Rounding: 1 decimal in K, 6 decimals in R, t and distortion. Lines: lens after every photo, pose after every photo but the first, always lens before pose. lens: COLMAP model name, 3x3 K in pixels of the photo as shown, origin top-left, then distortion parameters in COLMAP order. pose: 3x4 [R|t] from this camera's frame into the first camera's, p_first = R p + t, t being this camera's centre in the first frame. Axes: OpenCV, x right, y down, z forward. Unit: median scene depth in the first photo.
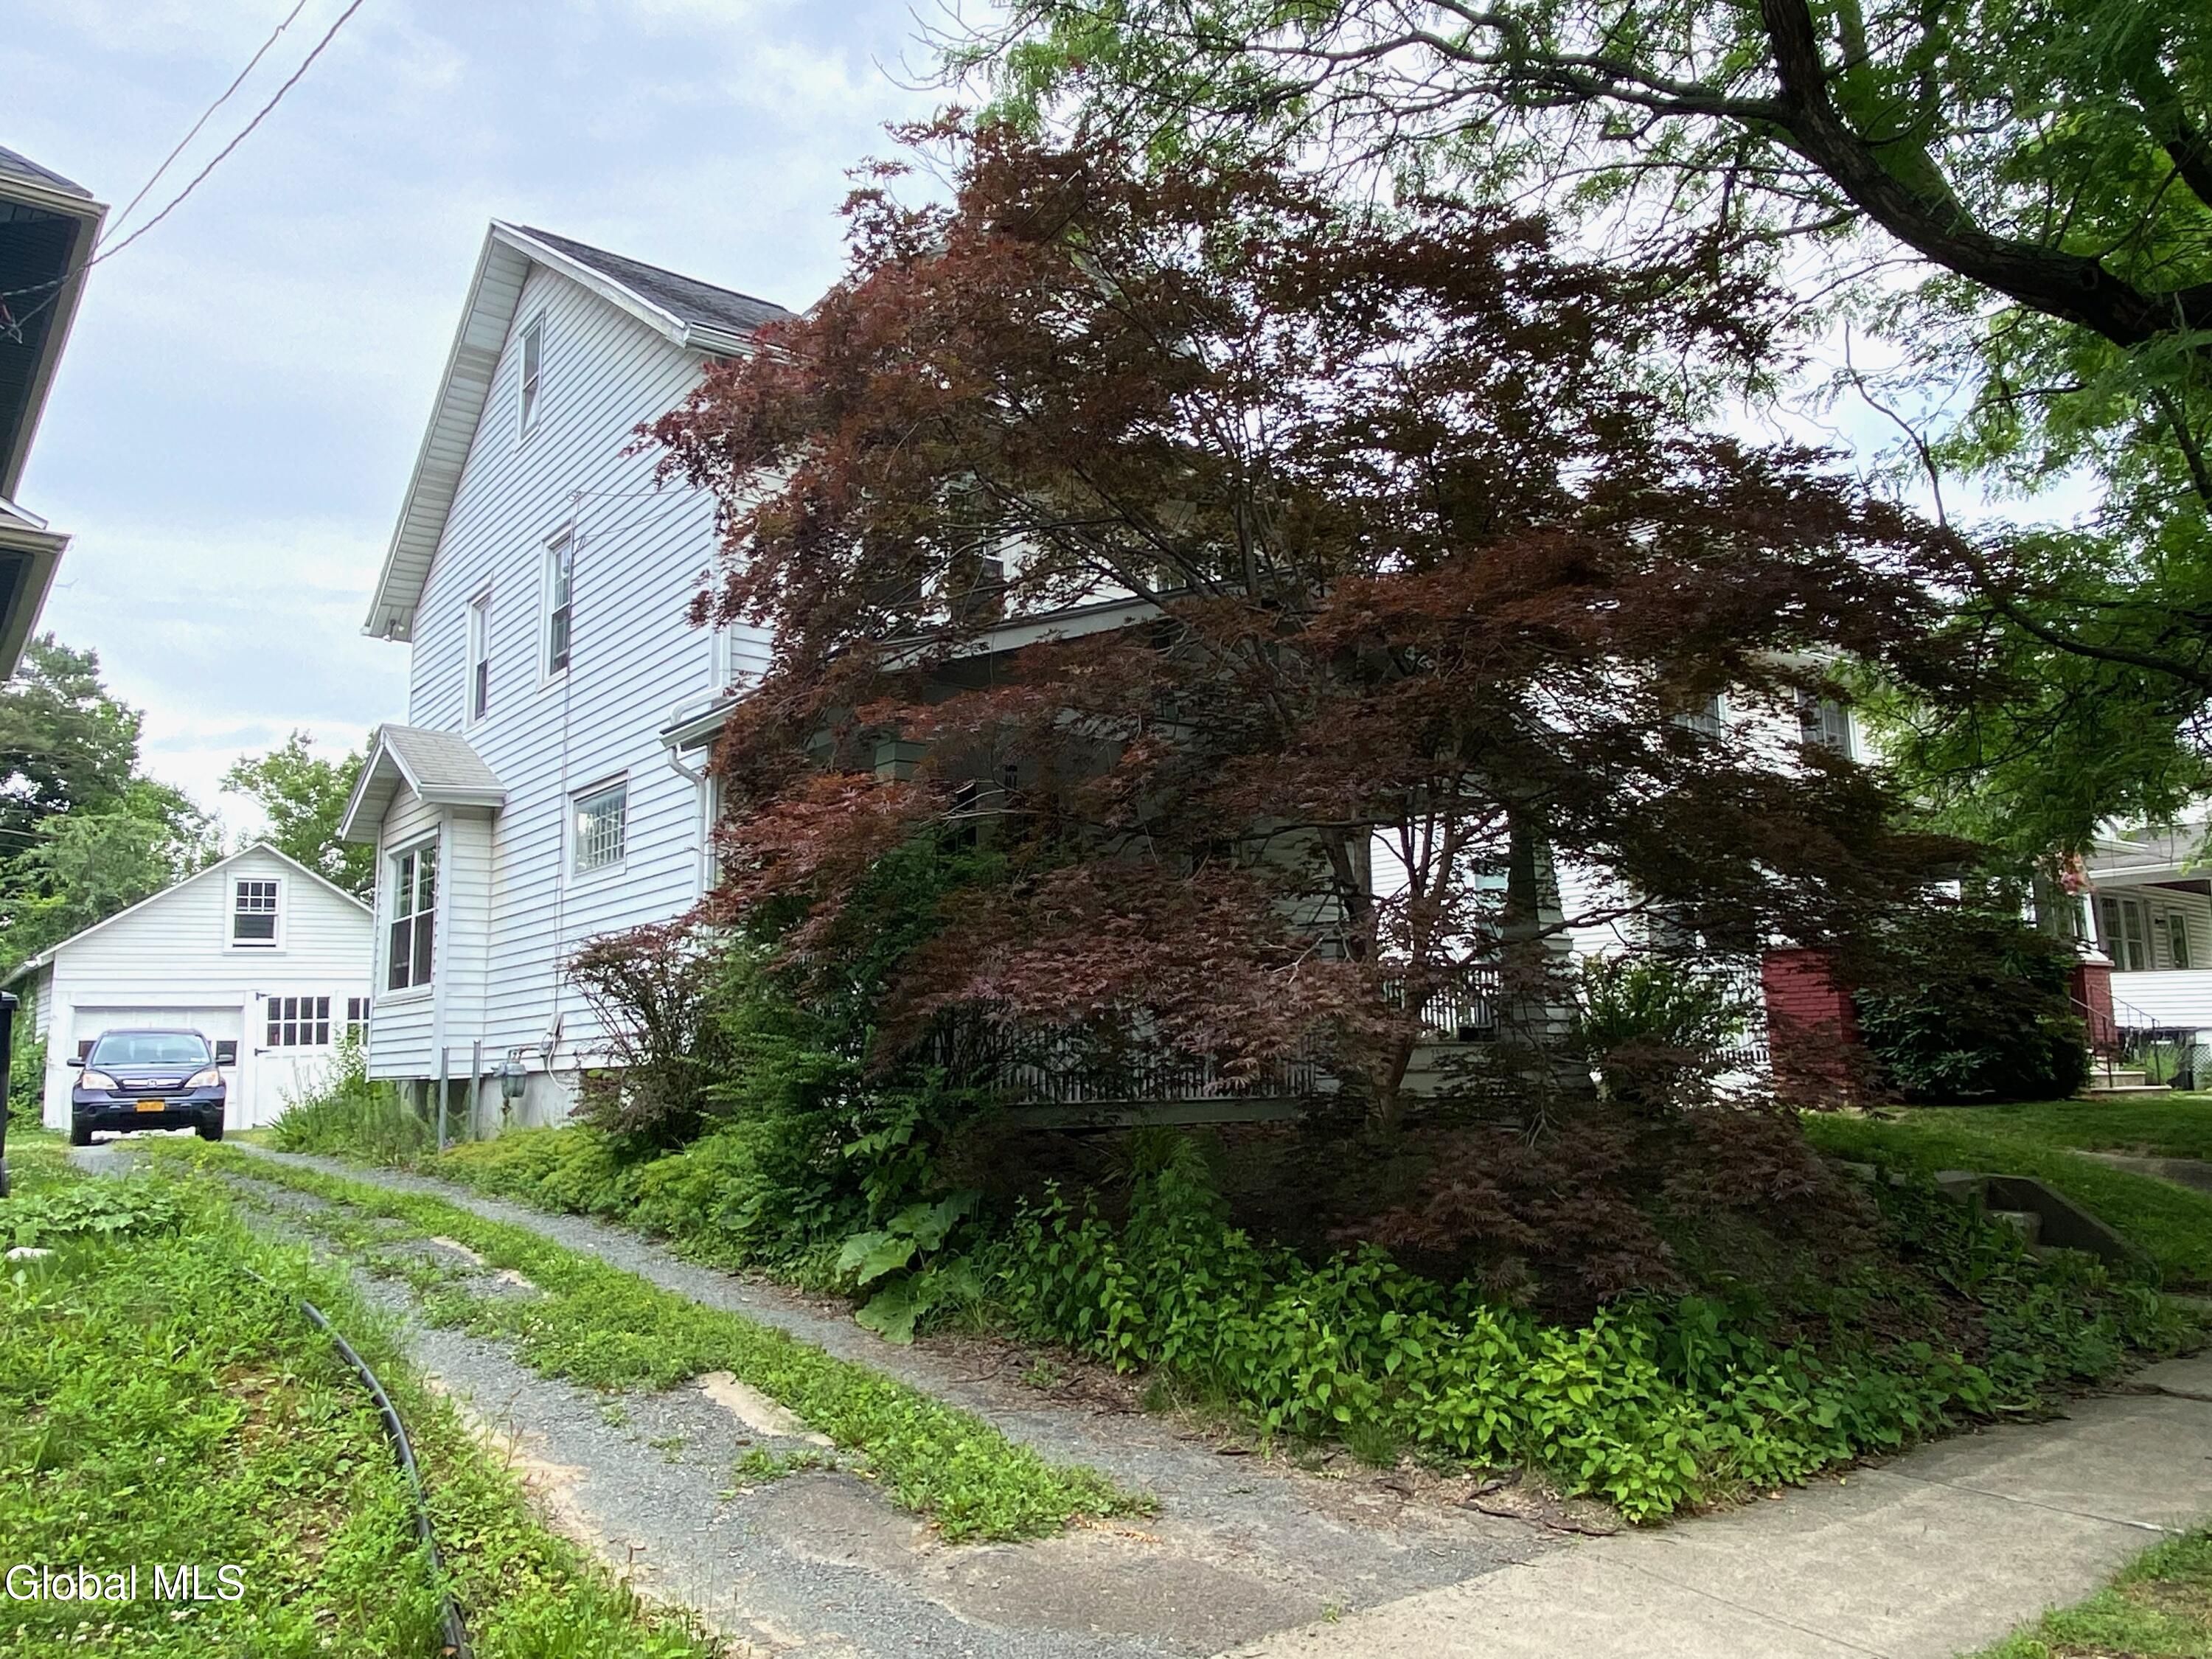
lens RADIAL K [[1544.2, 0, 1119.0], [0, 1544.2, 851.5], [0, 0, 1]] dist [0.003629, -0.034316]
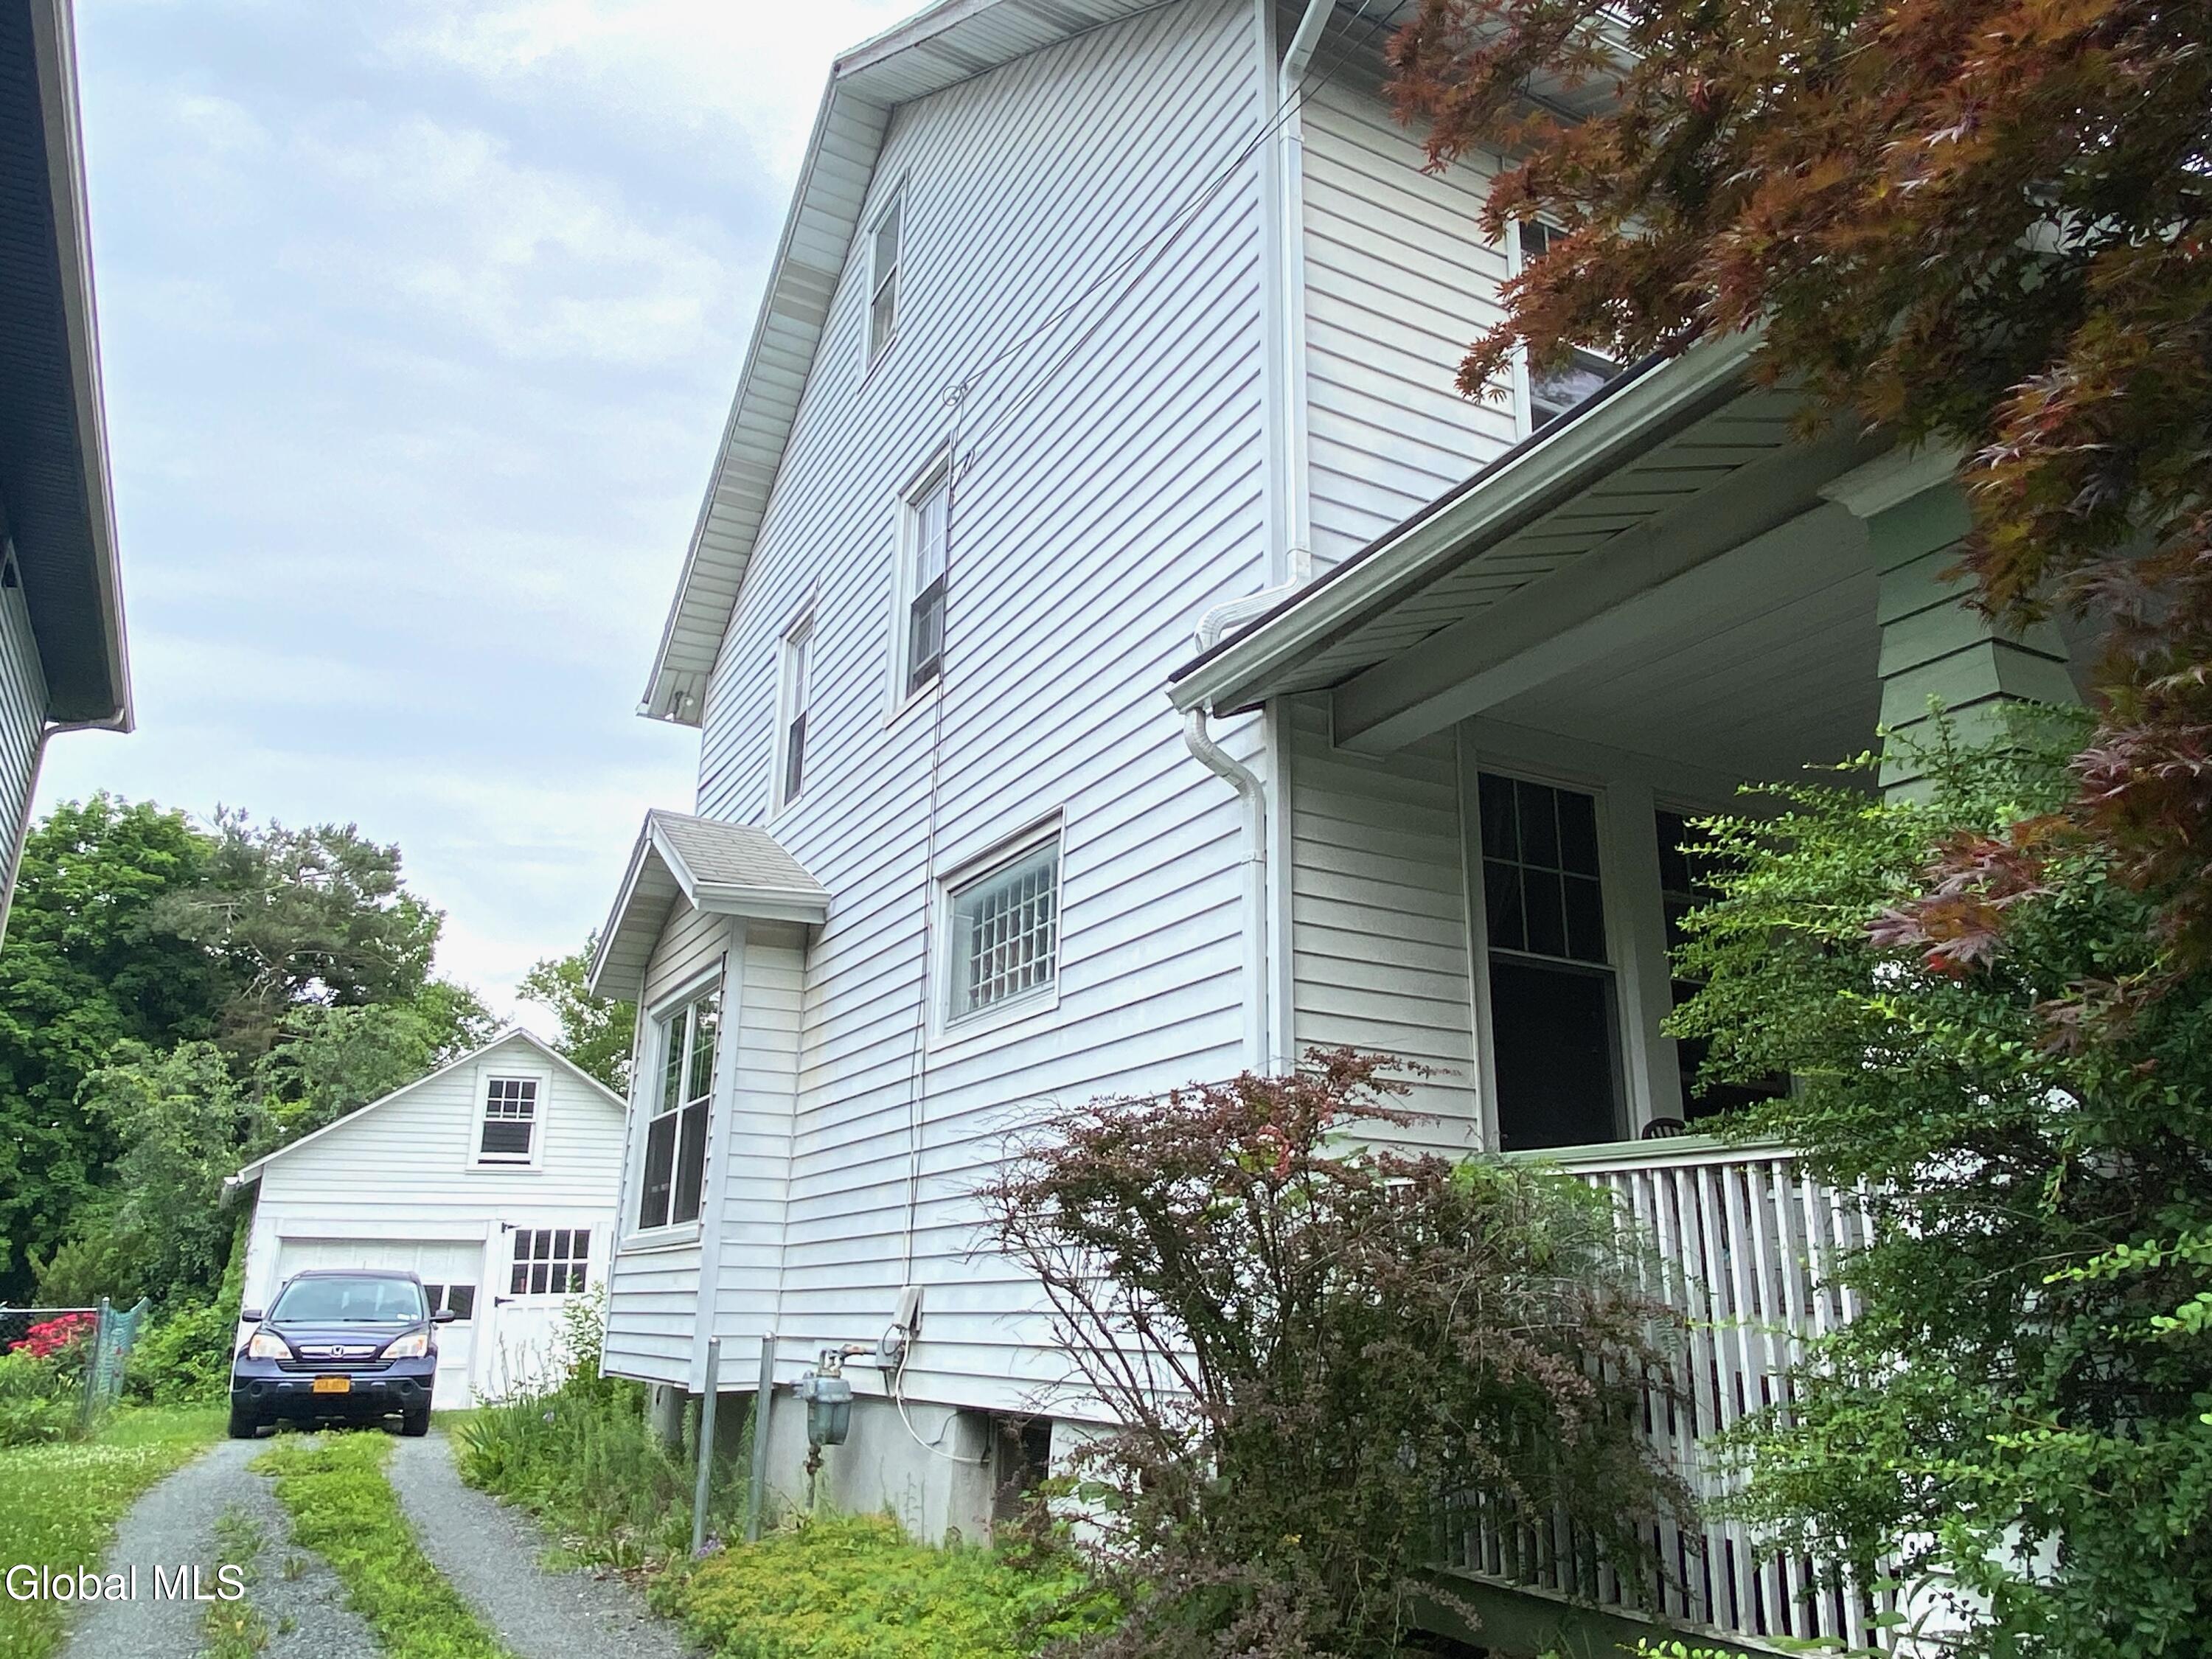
lens RADIAL K [[1544.2, 0, 1118.1], [0, 1544.2, 819.8], [0, 0, 1]] dist [0.003629, -0.034316]
pose [[0.984385, -0.027754, -0.173827, -0.159617], [-0.001638, 0.986005, -0.166706, 0.028578], [0.176021, 0.164388, 0.970563, 0.379624]]
